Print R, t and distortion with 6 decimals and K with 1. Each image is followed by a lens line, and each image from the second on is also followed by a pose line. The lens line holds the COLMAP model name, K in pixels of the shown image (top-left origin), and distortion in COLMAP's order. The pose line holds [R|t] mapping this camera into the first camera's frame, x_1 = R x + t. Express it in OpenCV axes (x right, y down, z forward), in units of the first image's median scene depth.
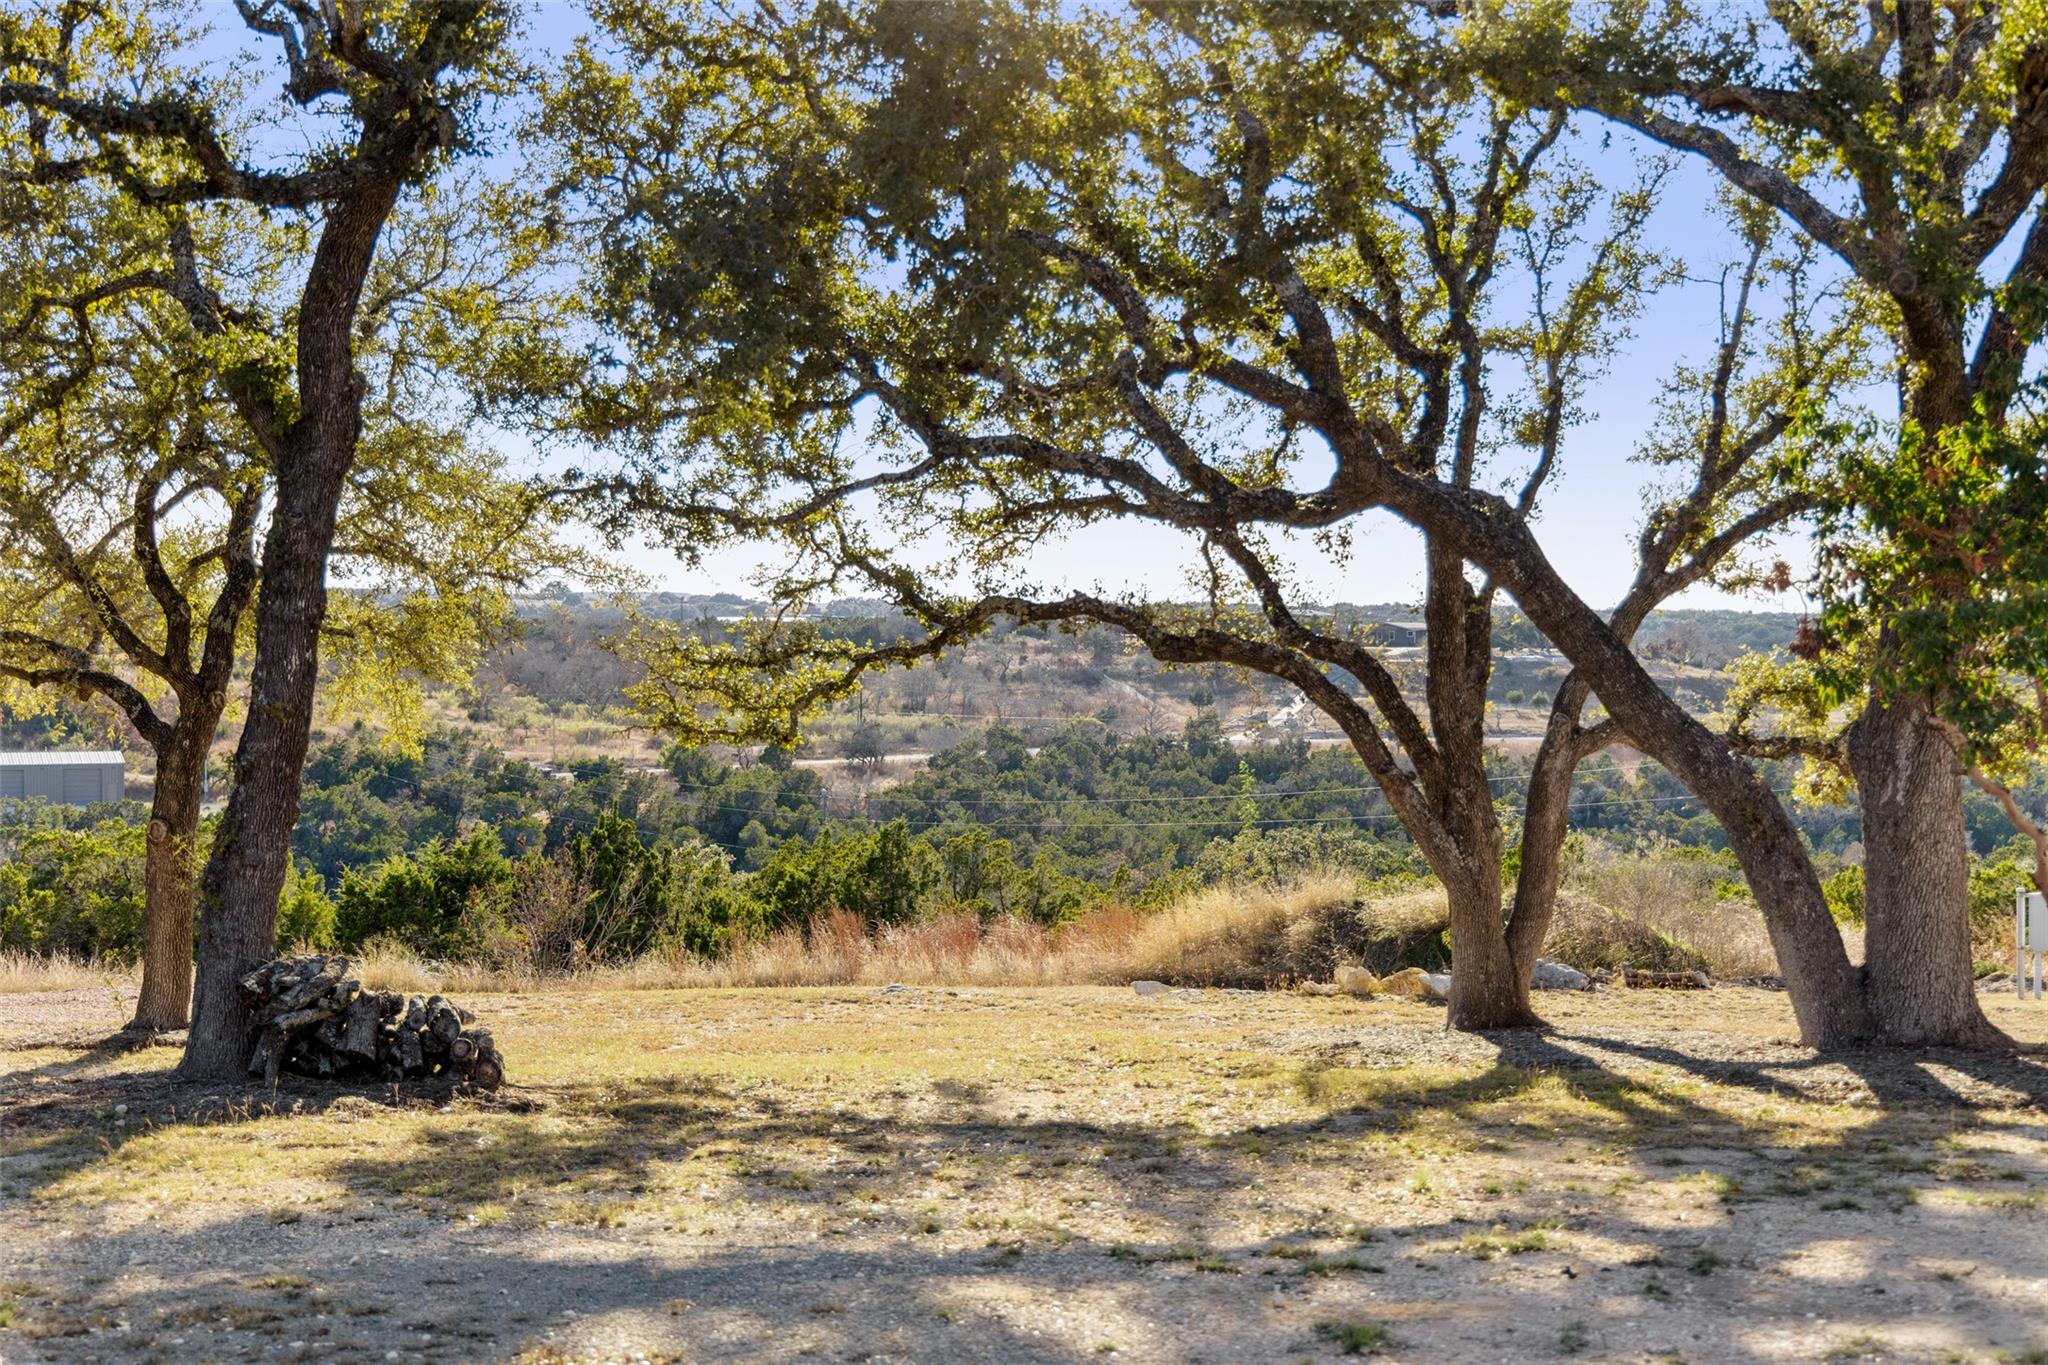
lens RADIAL K [[2762.2, 0, 1024.0], [0, 2762.2, 682.5], [0, 0, 1]] dist [0.027670, 0.007549]
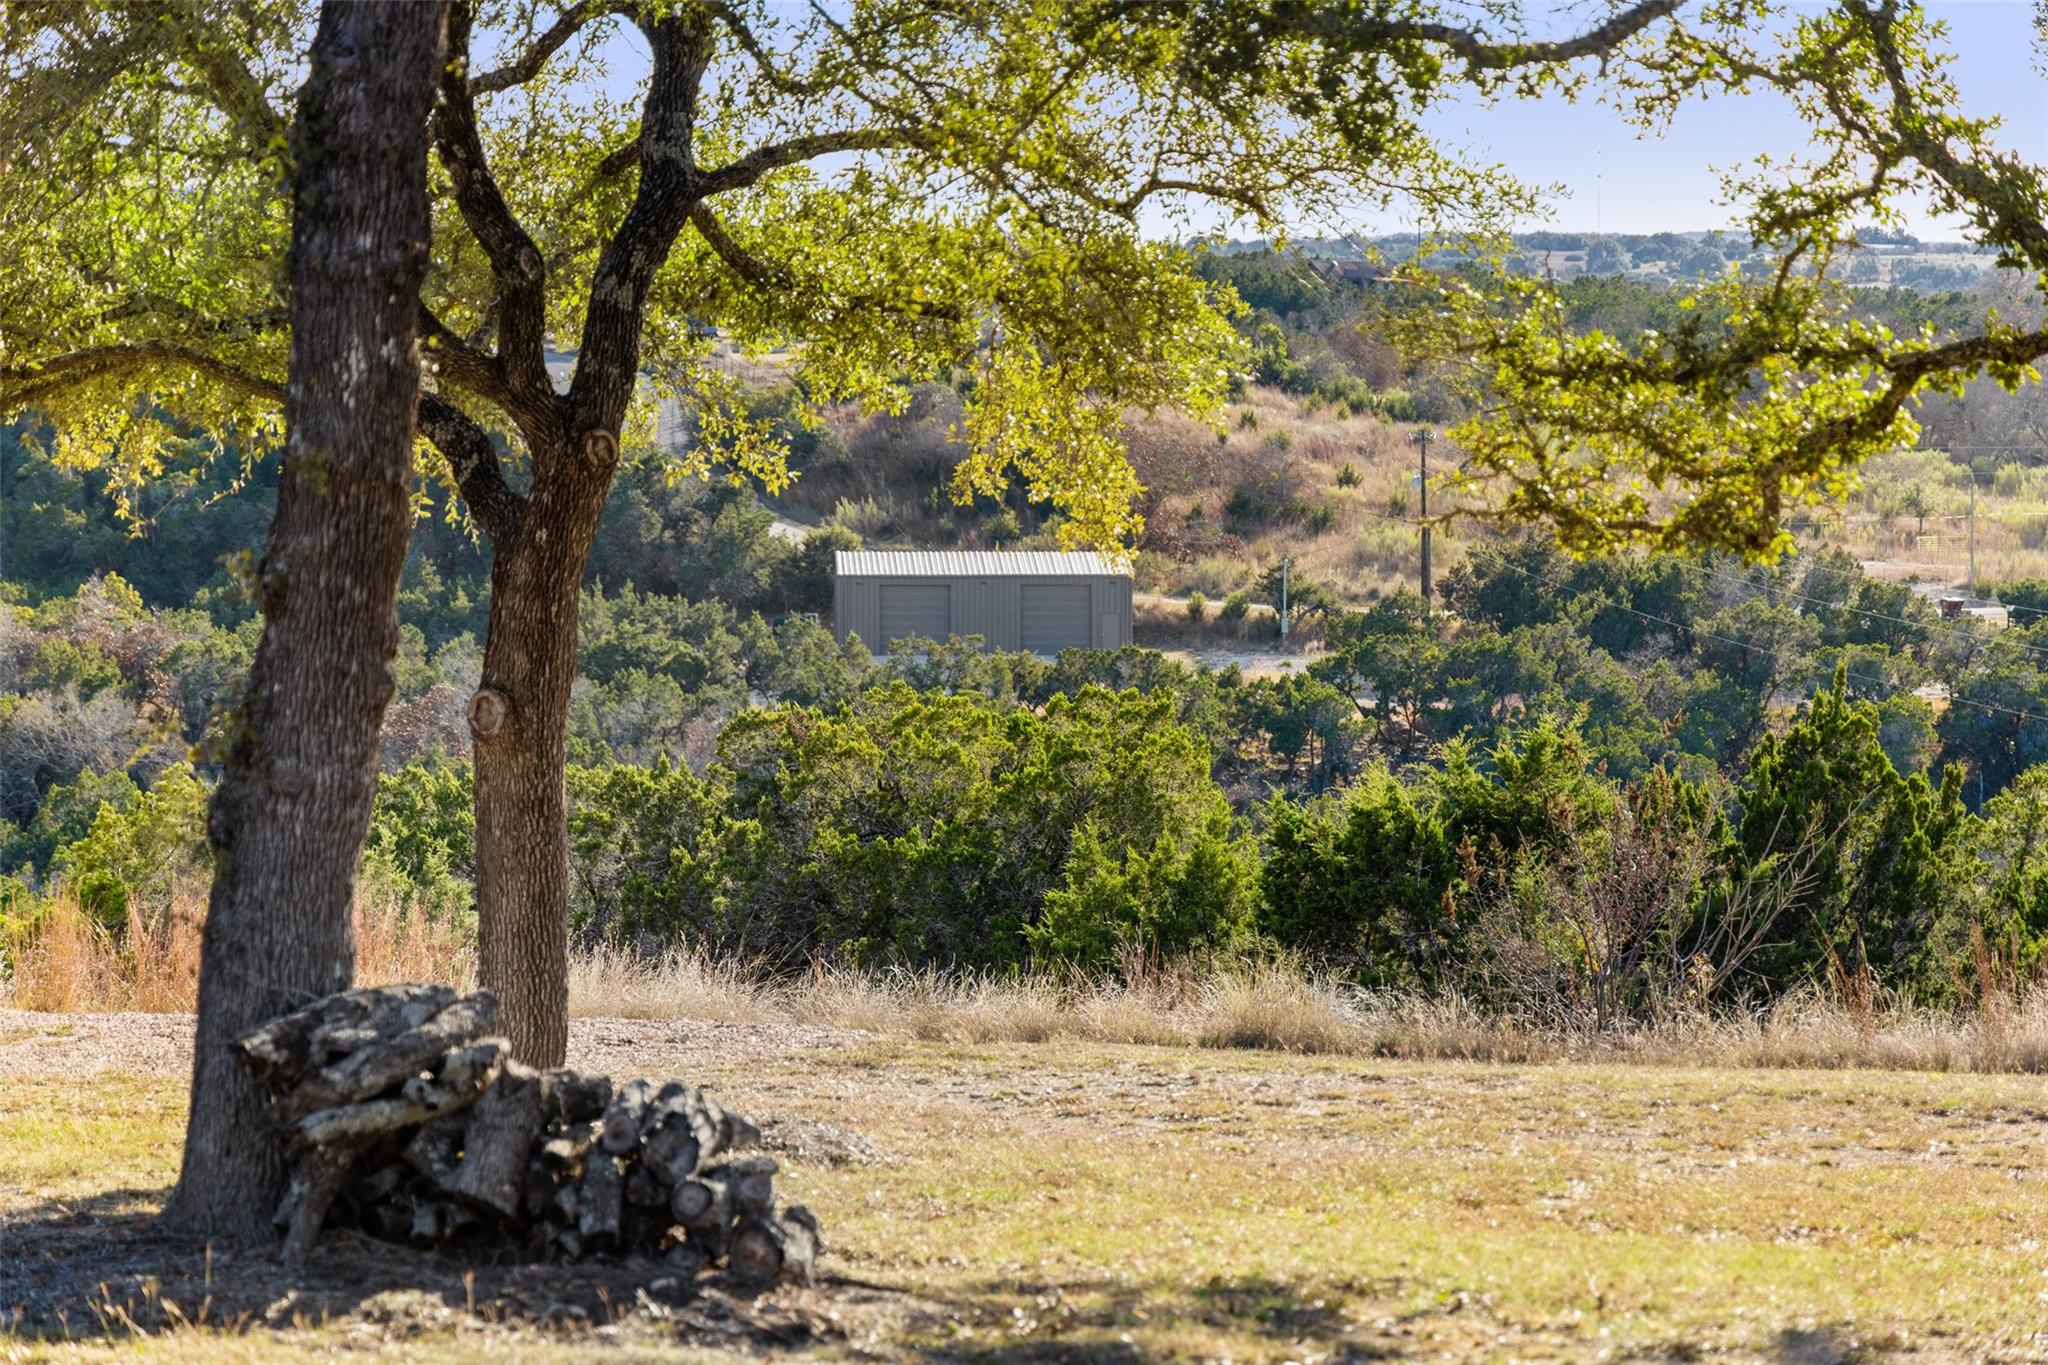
lens RADIAL K [[5598.8, 0, 1024.0], [0, 5598.8, 682.5], [0, 0, 1]] dist [0.081522, 0.181967]
pose [[0.941664, 0.020244, -0.335944, 0.107614], [-0.004702, 0.998883, 0.047012, 0.000730], [0.336521, -0.042690, 0.940708, 0.090598]]
